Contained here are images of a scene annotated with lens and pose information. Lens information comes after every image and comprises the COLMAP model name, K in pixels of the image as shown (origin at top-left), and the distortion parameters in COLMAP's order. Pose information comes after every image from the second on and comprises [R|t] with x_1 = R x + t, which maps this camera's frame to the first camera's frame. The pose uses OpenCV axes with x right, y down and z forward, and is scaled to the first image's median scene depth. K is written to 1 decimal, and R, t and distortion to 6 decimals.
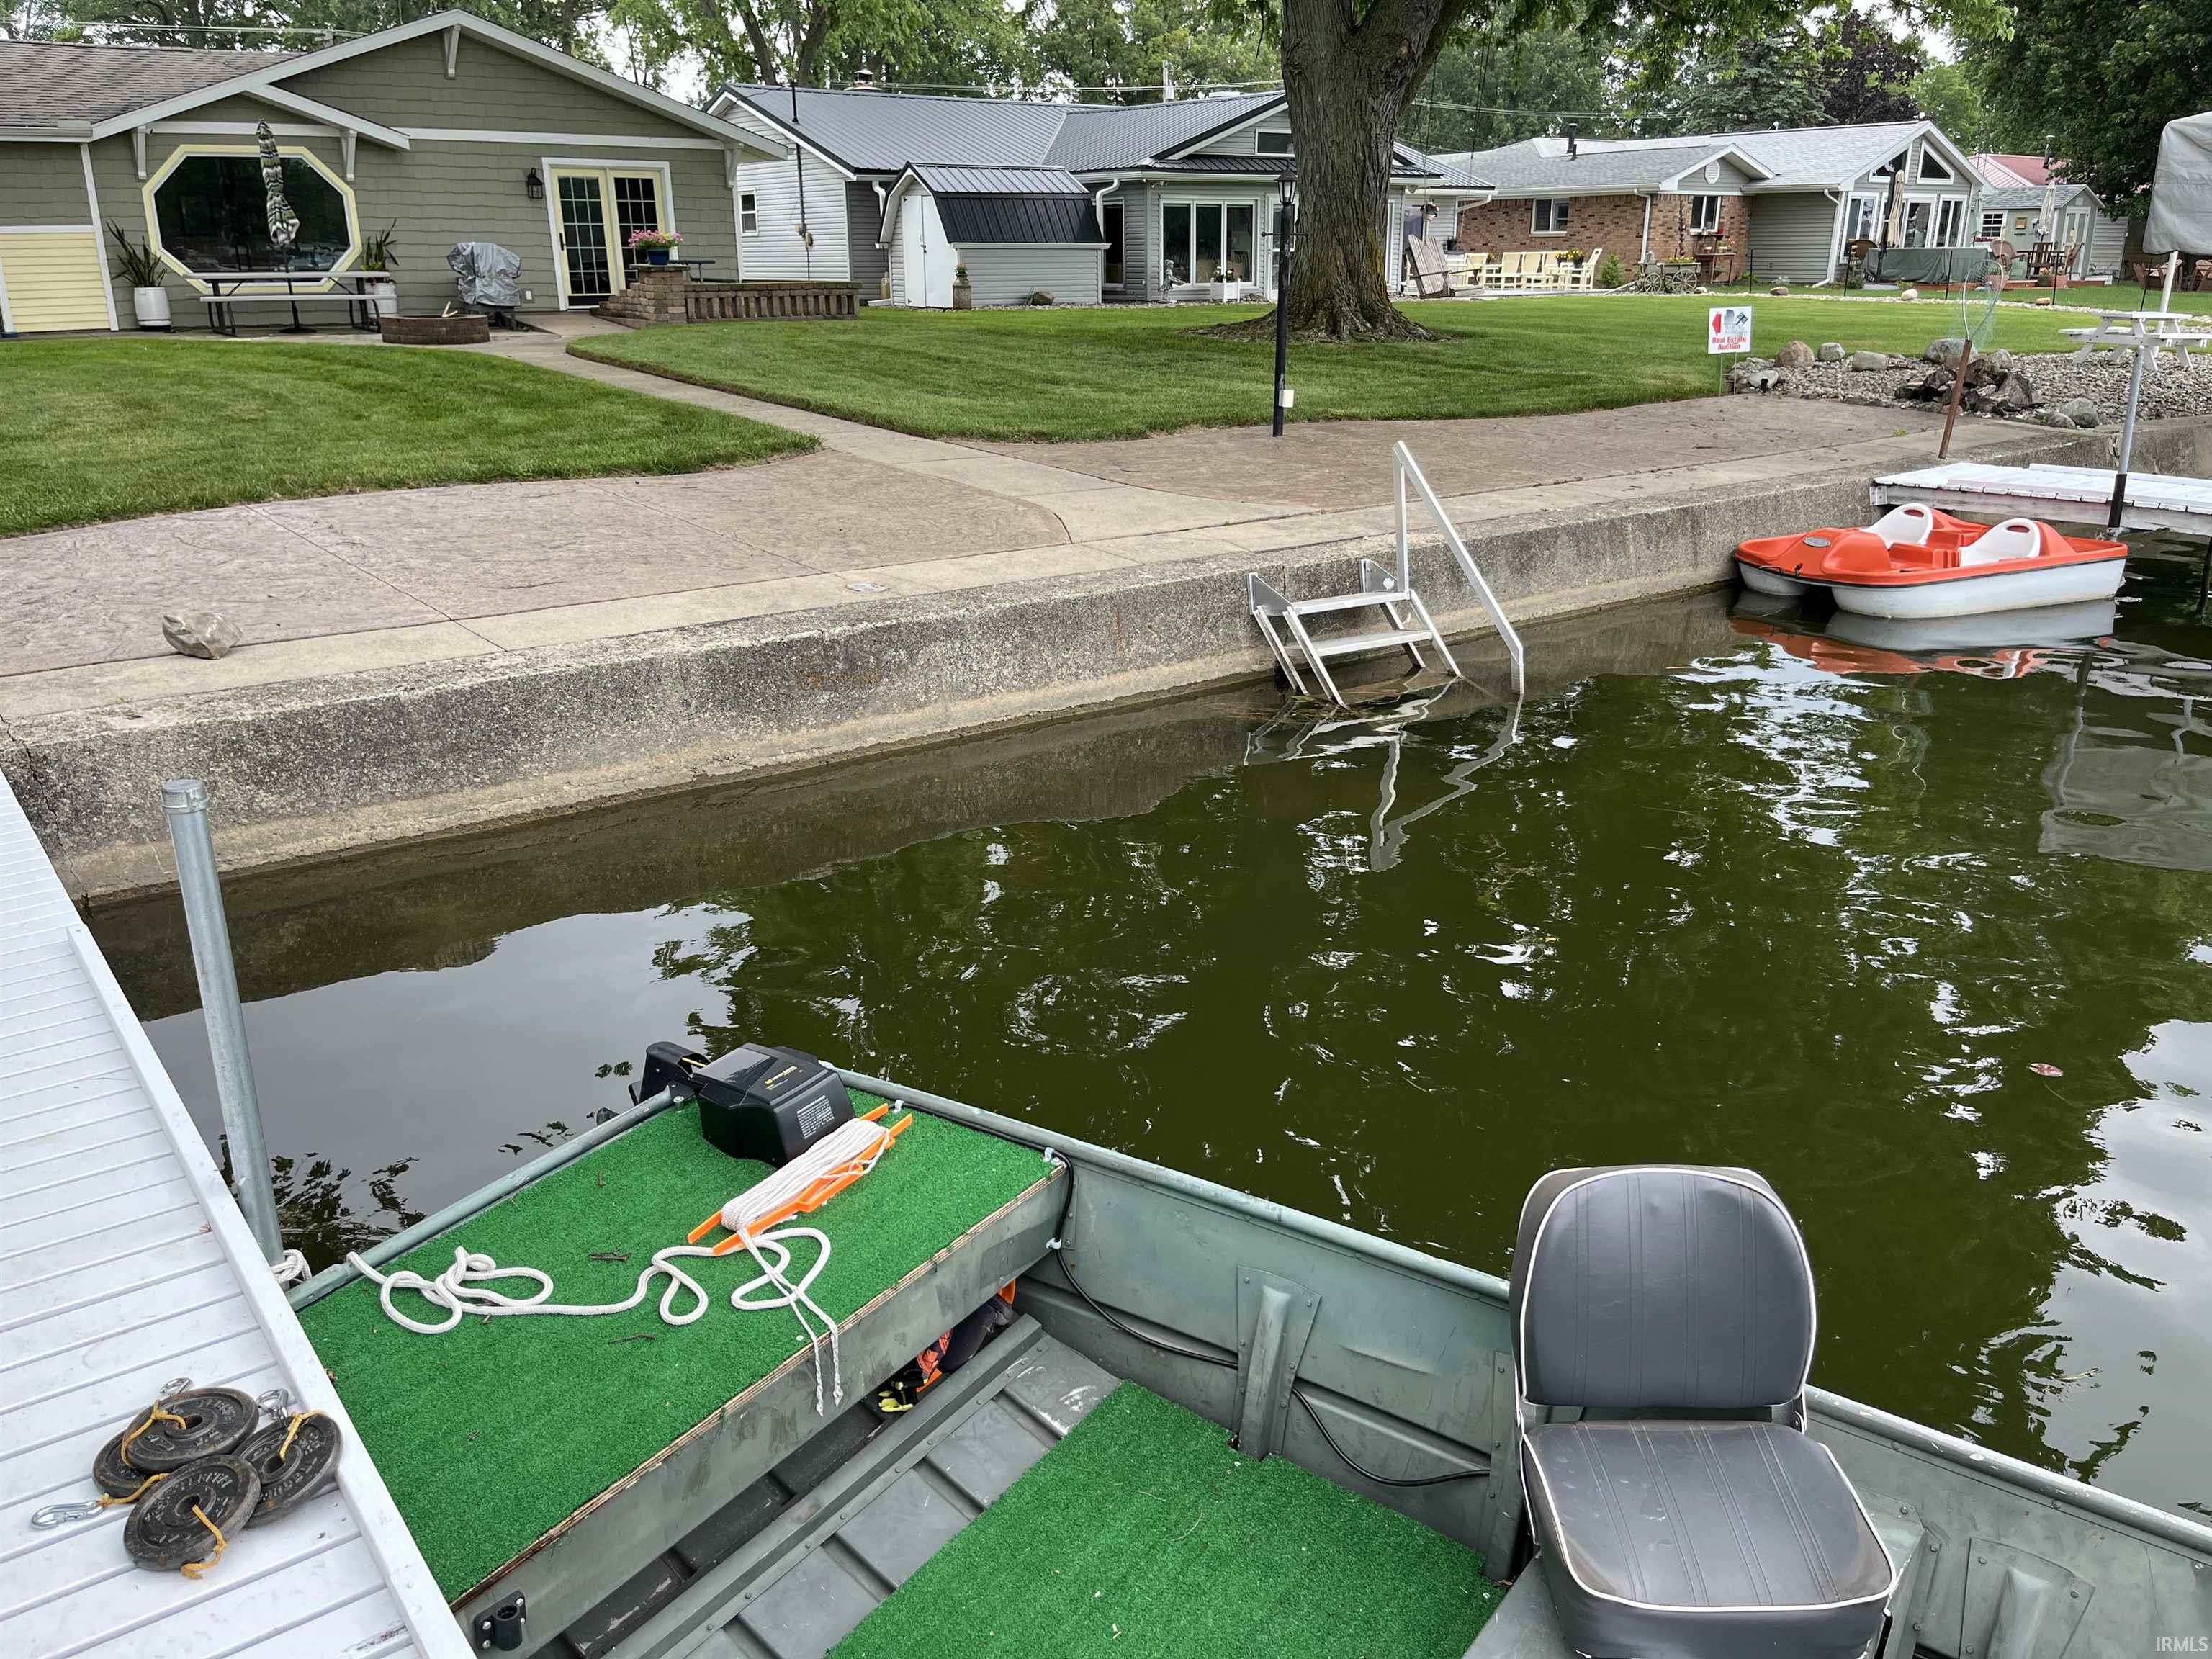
lens RADIAL K [[1666.0, 0, 1106.0], [0, 1666.0, 829.5], [0, 0, 1]] dist [0.080914, -0.126400]
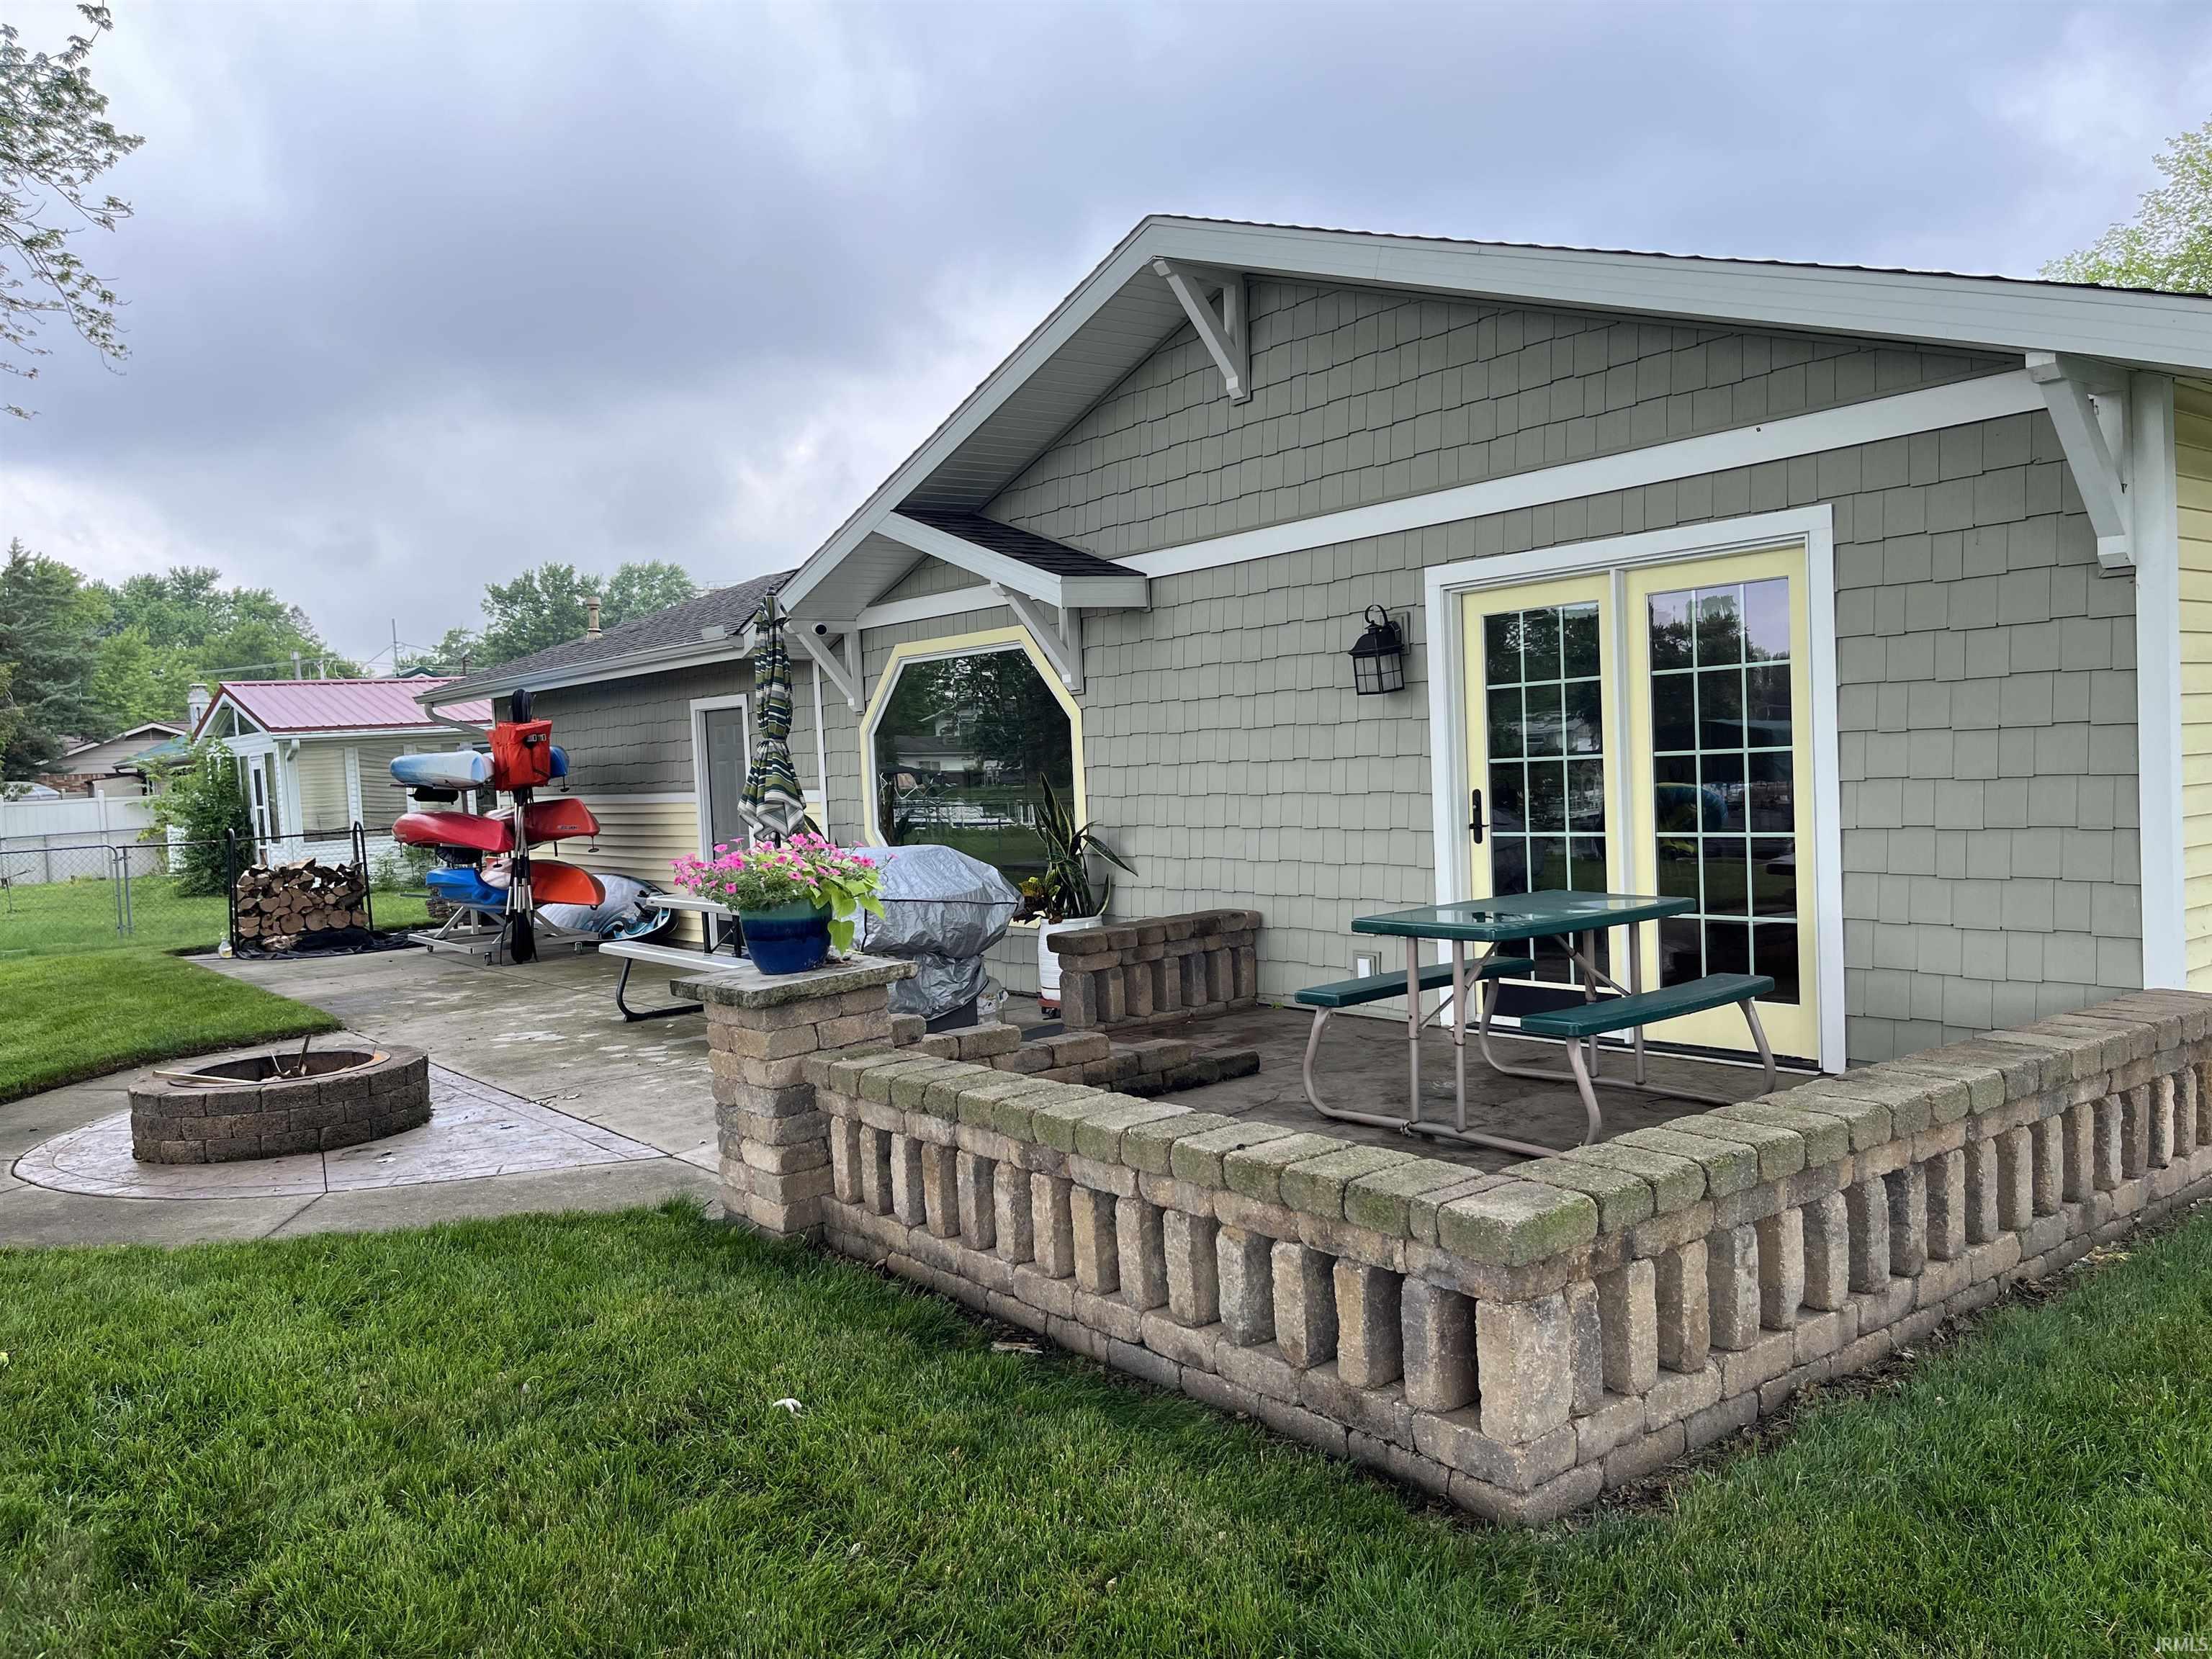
lens RADIAL K [[1666.0, 0, 1106.0], [0, 1666.0, 829.5], [0, 0, 1]] dist [0.080914, -0.126400]
pose [[0.014022, 0.042696, -0.998990, -0.020138], [-0.279796, 0.959343, 0.037074, -0.354477], [0.959957, 0.278993, 0.025398, 0.970208]]
